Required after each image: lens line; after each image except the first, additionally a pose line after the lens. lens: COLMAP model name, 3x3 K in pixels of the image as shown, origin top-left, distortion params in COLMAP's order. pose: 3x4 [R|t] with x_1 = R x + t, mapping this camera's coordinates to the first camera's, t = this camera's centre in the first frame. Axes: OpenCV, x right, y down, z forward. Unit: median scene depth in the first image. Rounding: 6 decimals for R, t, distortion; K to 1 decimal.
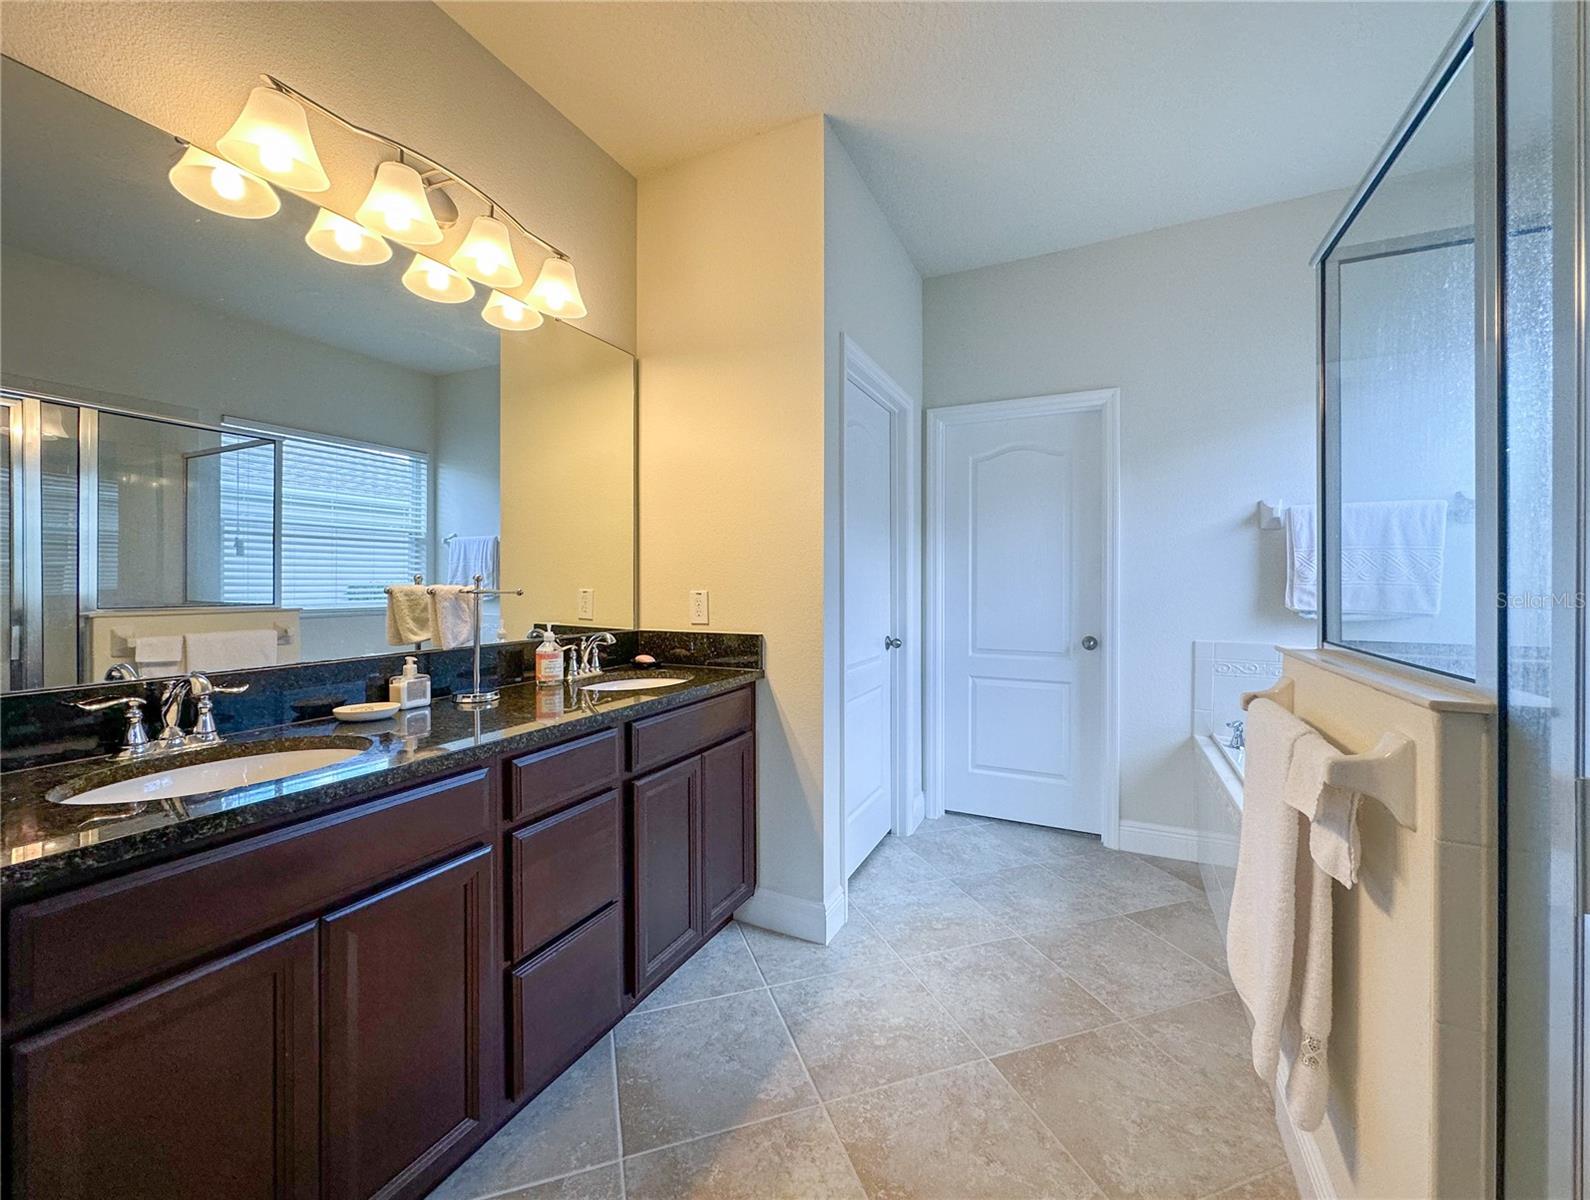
lens RADIAL K [[635.4, 0, 793.5], [0, 635.4, 584.1], [0, 0, 1]] dist [-0.002057, -0.000335]
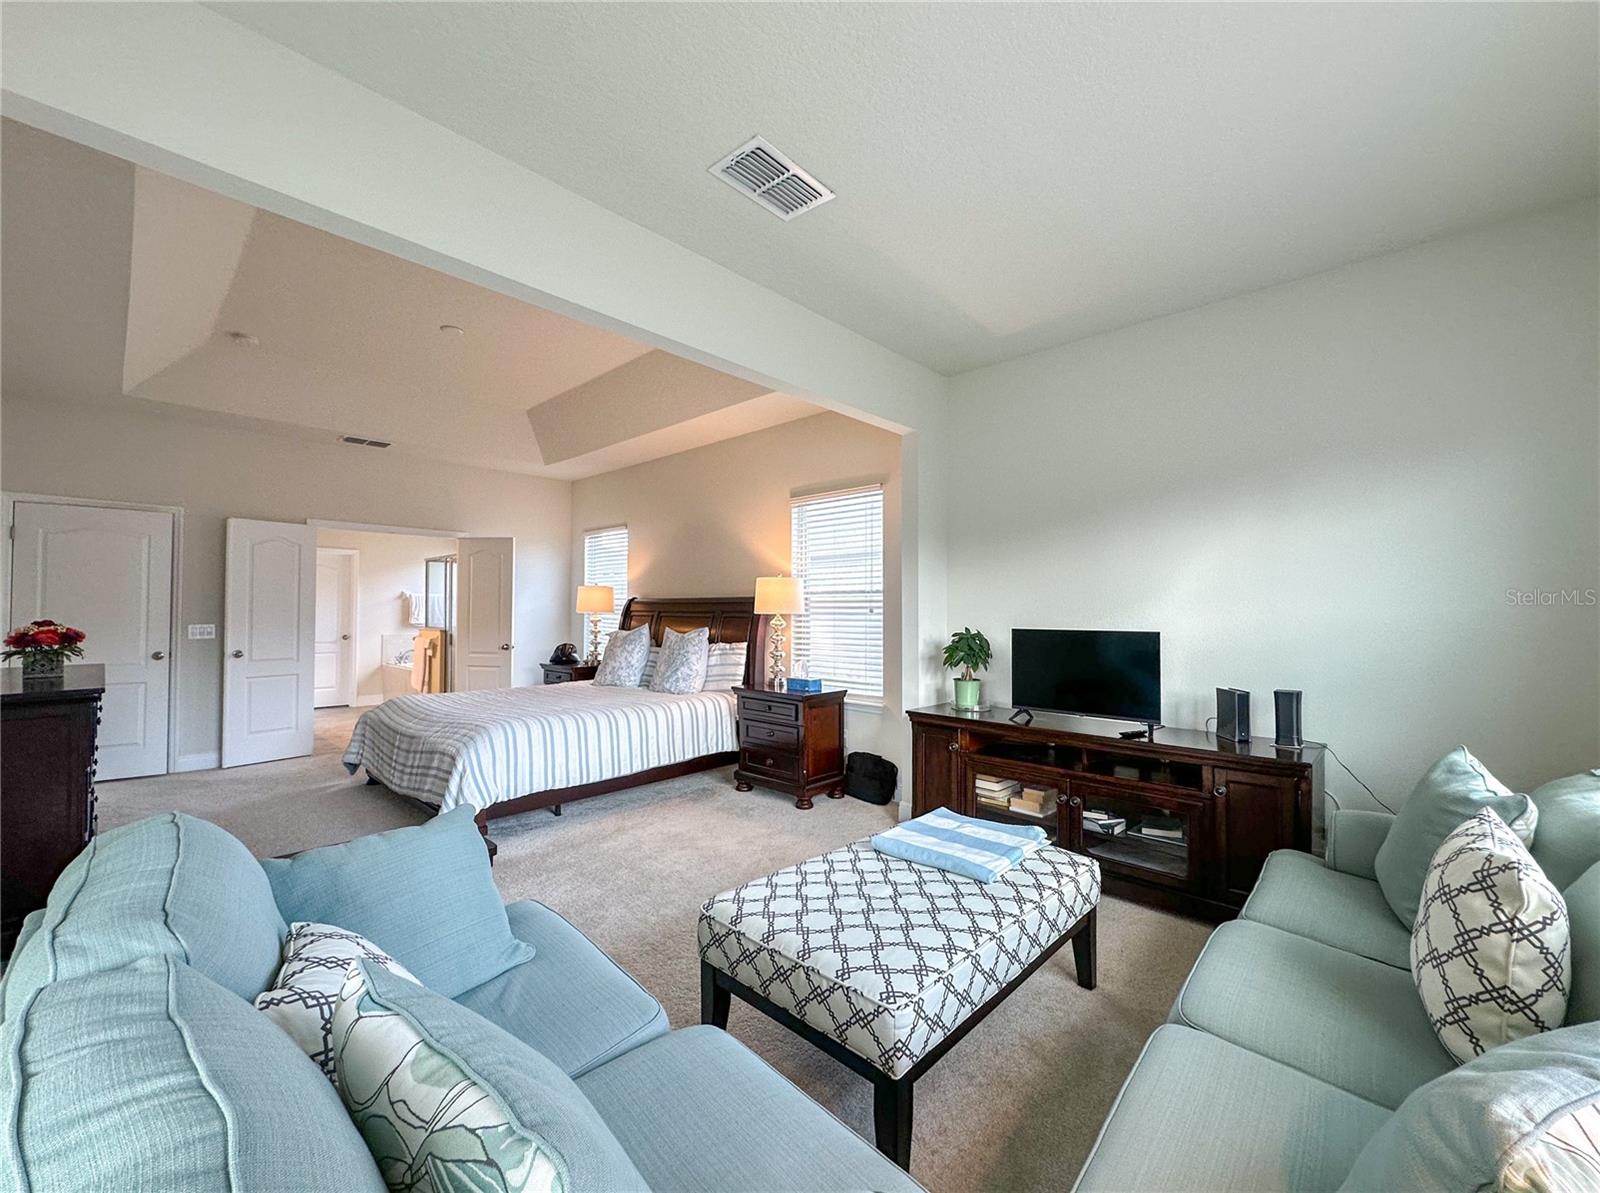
lens RADIAL K [[645.5, 0, 791.9], [0, 645.5, 600.8], [0, 0, 1]] dist [-0.000709, 0.000066]
pose [[0.297338, 0.016945, 0.954622, -1.878544], [-0.005498, 0.999856, -0.016036, -0.037867], [-0.954757, -0.000480, 0.297388, -1.949622]]
